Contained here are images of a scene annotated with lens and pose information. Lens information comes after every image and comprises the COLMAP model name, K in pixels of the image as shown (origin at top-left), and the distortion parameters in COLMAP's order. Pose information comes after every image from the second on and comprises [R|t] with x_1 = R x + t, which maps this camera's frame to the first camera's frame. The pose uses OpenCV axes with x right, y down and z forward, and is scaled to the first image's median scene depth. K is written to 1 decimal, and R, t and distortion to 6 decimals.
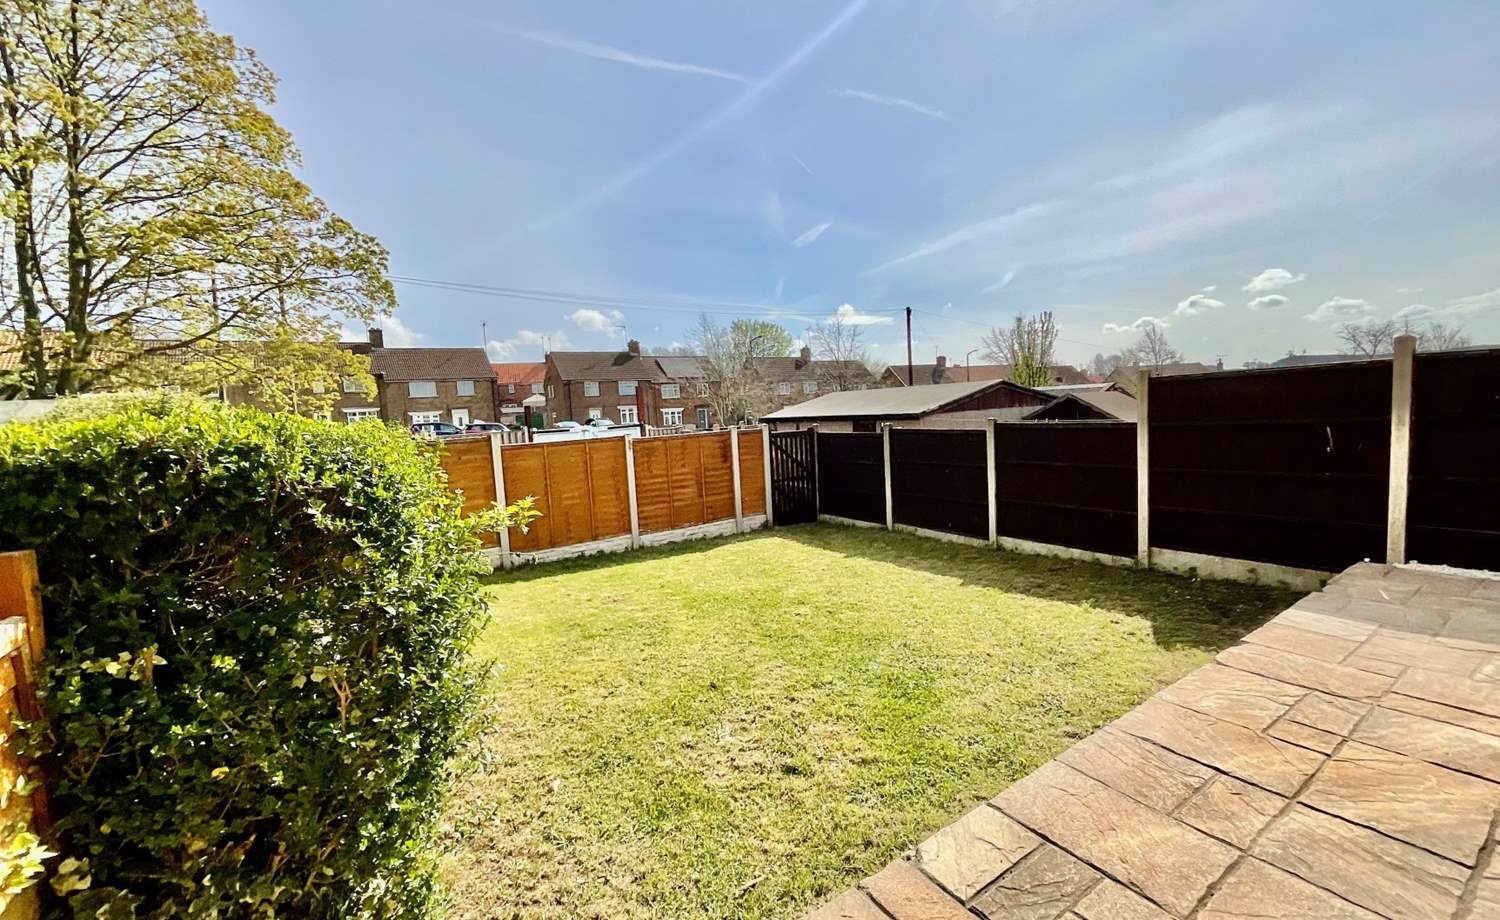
lens RADIAL K [[619.8, 0, 736.9], [0, 619.8, 462.8], [0, 0, 1]] dist [0.001148, -0.000194]
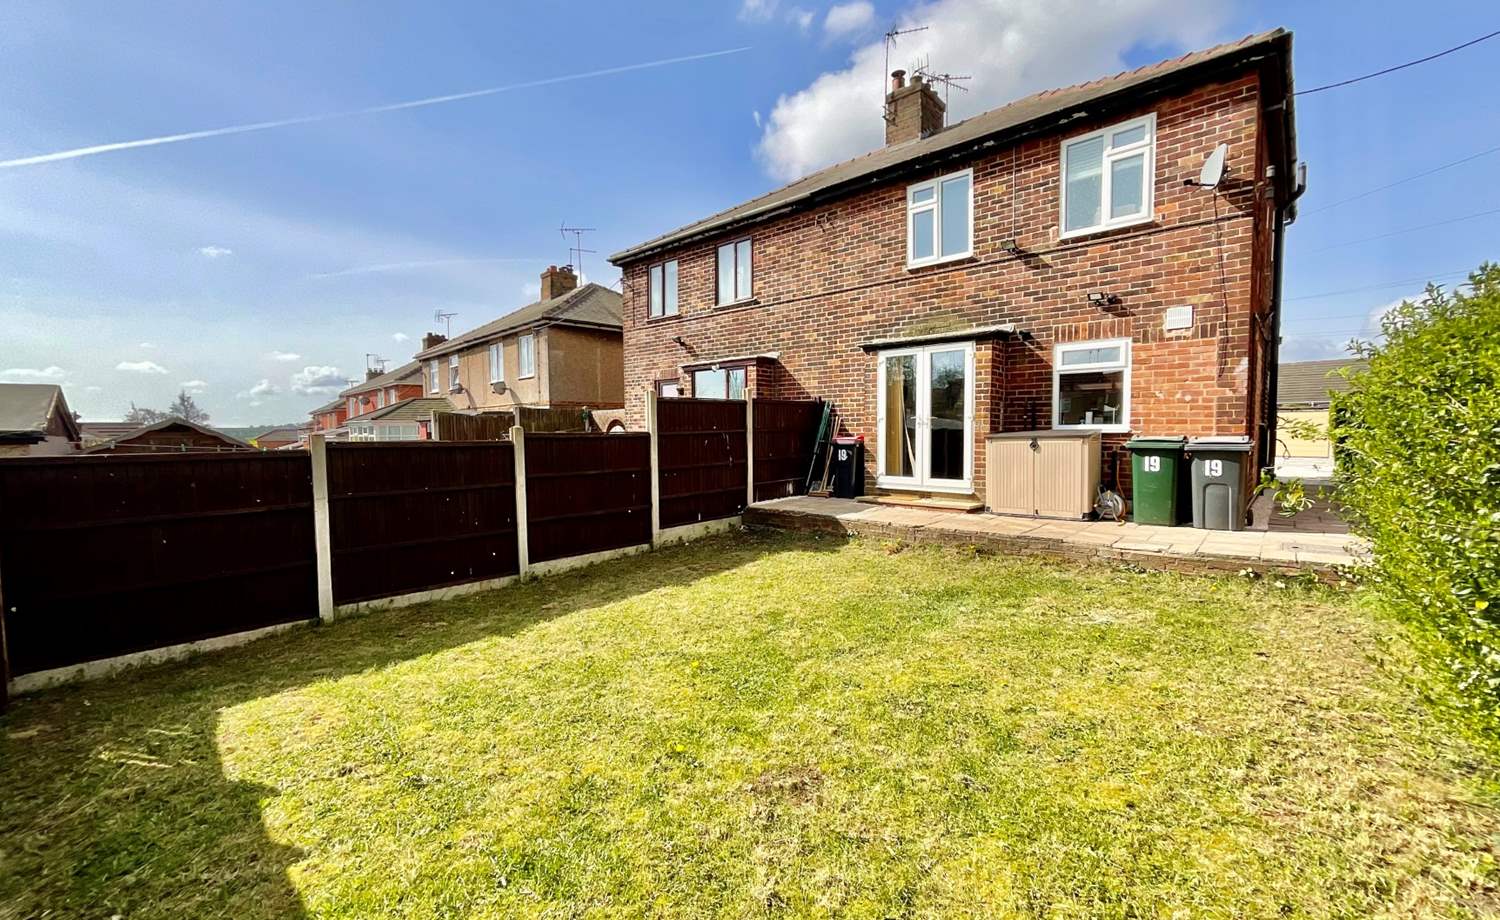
lens RADIAL K [[619.8, 0, 736.9], [0, 619.8, 462.8], [0, 0, 1]] dist [0.001148, -0.000194]
pose [[-0.264054, 0.015904, 0.964377, -0.413715], [0.117040, 0.993004, 0.015670, -0.002022], [-0.957380, 0.117008, -0.264068, 0.792562]]
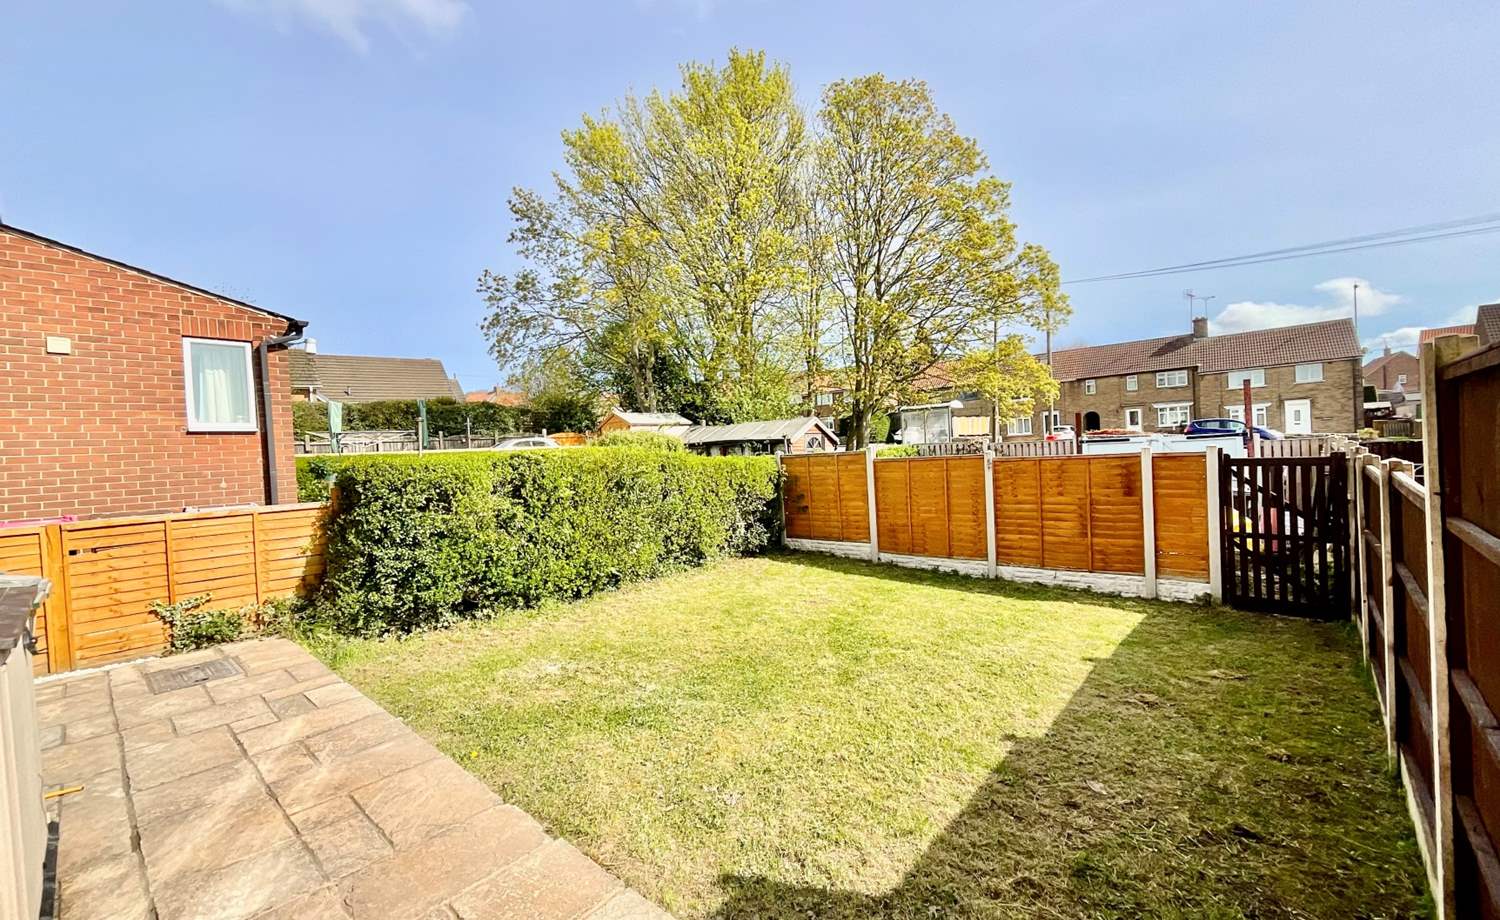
lens RADIAL K [[602.6, 0, 737.6], [0, 602.6, 460.0], [0, 0, 1]] dist [-0.001285, -0.000047]
pose [[0.251938, 0.056931, -0.966067, 0.579779], [-0.043254, 0.997933, 0.047529, -0.059666], [0.966776, 0.029812, 0.253879, 0.403770]]
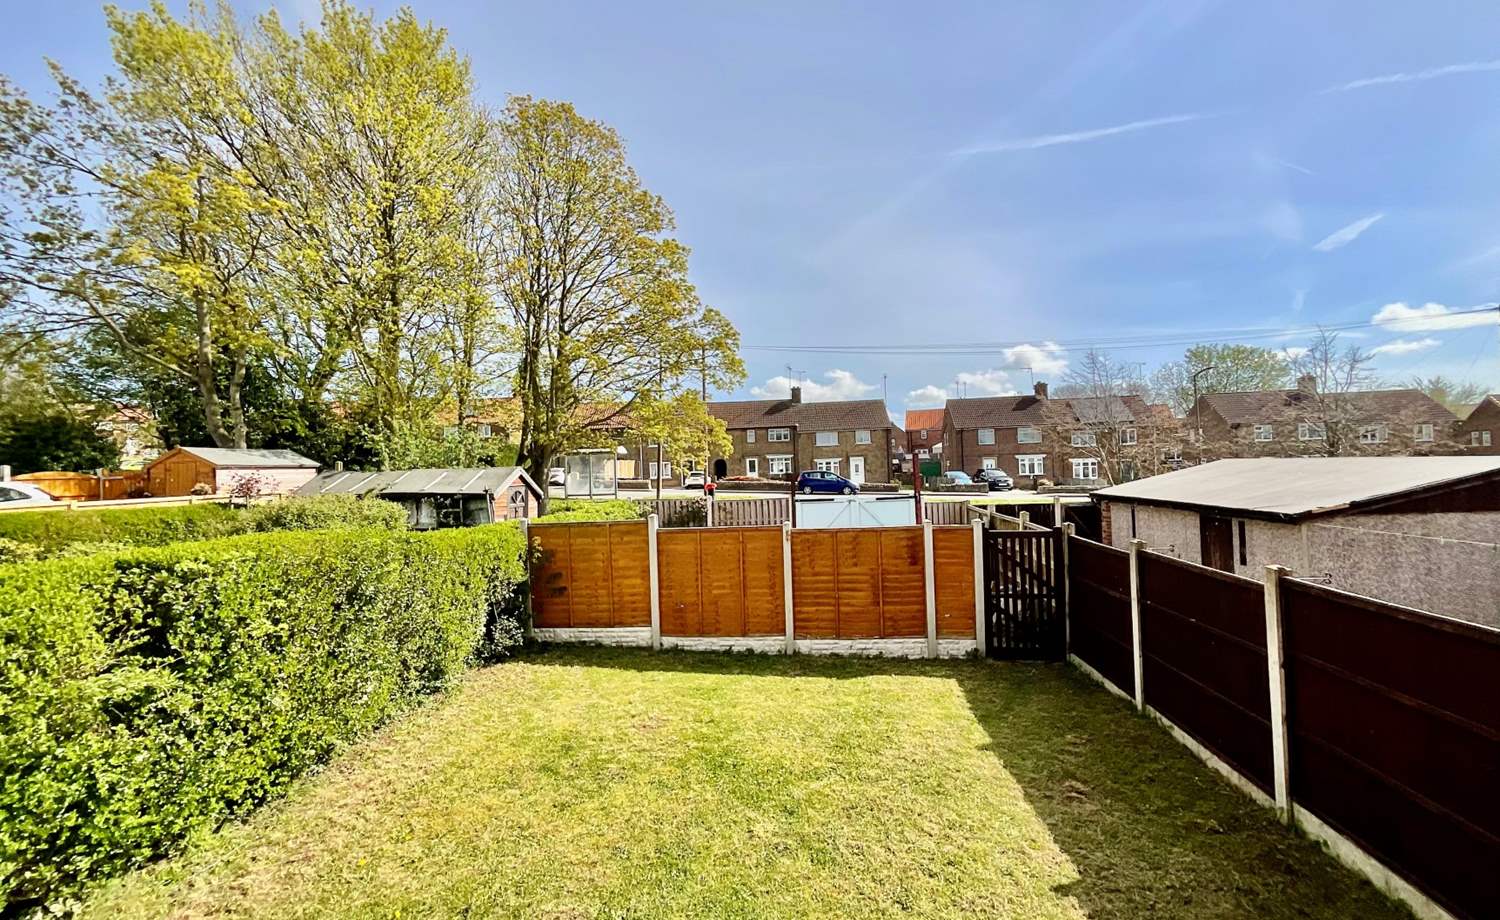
lens RADIAL K [[609.5, 0, 741.0], [0, 609.5, 459.4], [0, 0, 1]] dist [-0.000292, -0.000582]
pose [[0.767280, 0.017622, -0.641070, 0.330855], [-0.061040, 0.997091, -0.045649, -0.092484], [0.638401, 0.074156, 0.766124, 0.266234]]
